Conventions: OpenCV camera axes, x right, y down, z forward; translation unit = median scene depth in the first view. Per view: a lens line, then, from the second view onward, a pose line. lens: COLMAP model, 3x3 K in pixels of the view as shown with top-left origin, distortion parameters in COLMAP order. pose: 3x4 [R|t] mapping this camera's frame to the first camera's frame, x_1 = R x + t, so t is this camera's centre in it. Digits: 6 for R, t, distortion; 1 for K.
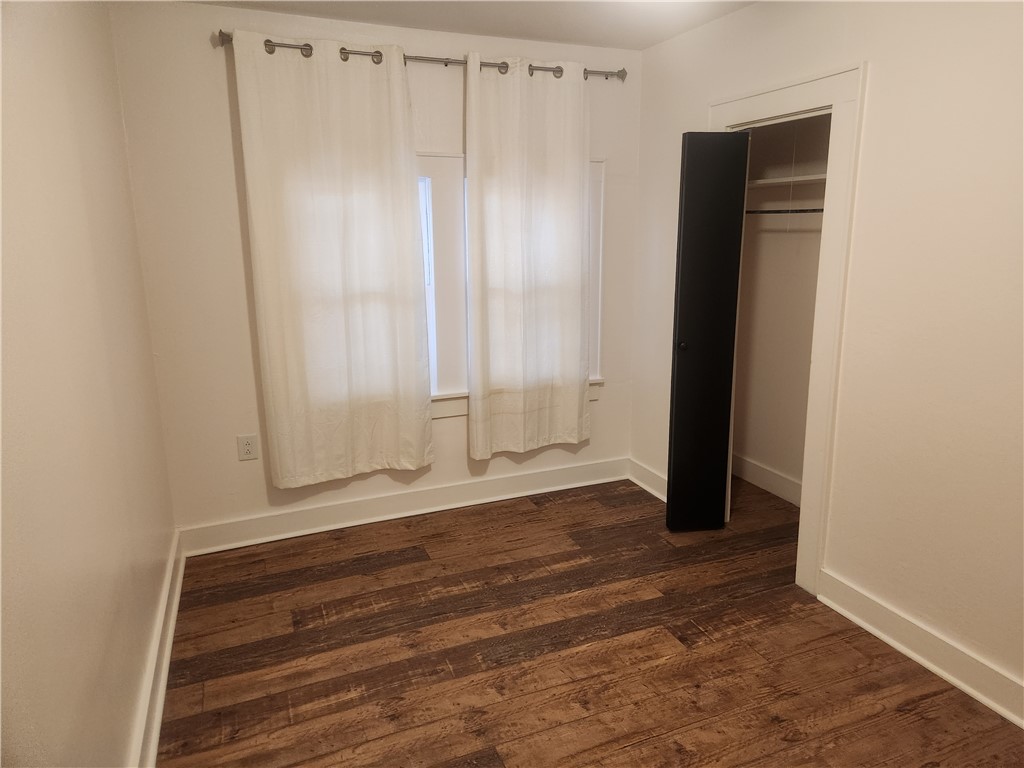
lens RADIAL K [[681.2, 0, 513.4], [0, 681.2, 364.5], [0, 0, 1]] dist [0.088429, -0.077651]
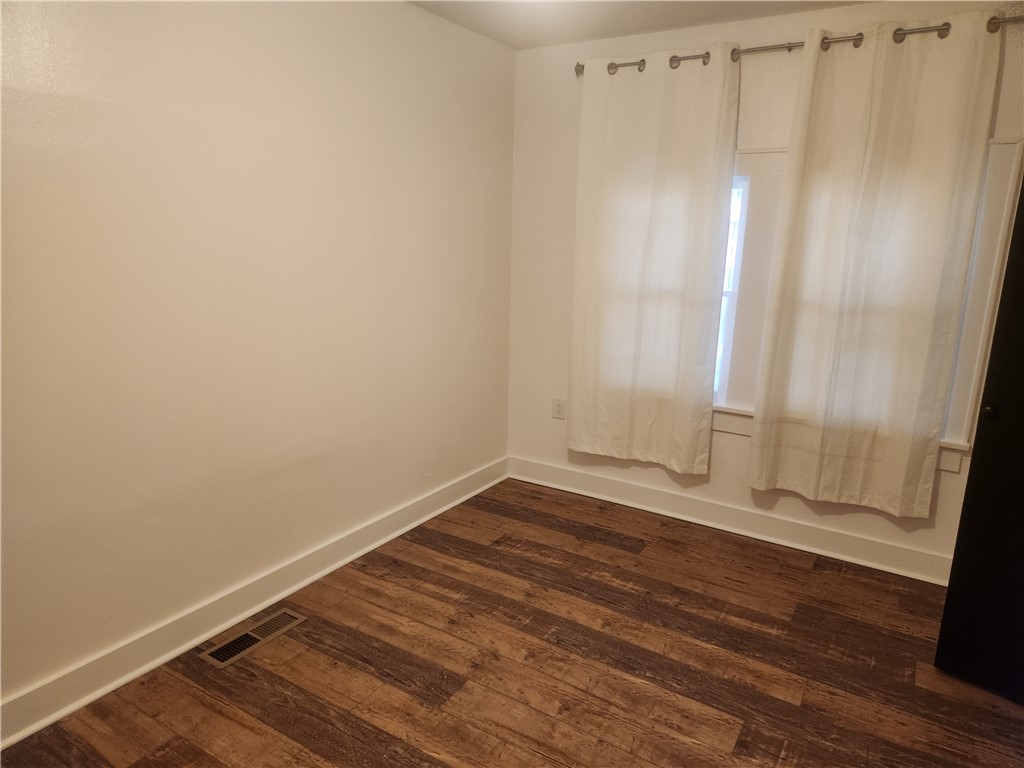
lens RADIAL K [[681.2, 0, 507.3], [0, 681.2, 379.3], [0, 0, 1]] dist [0.088429, -0.077651]
pose [[0.571651, 0.198783, -0.796053, 0.544194], [-0.187178, 0.976220, 0.109359, -0.047605], [0.798861, 0.086489, 0.595265, 0.216794]]
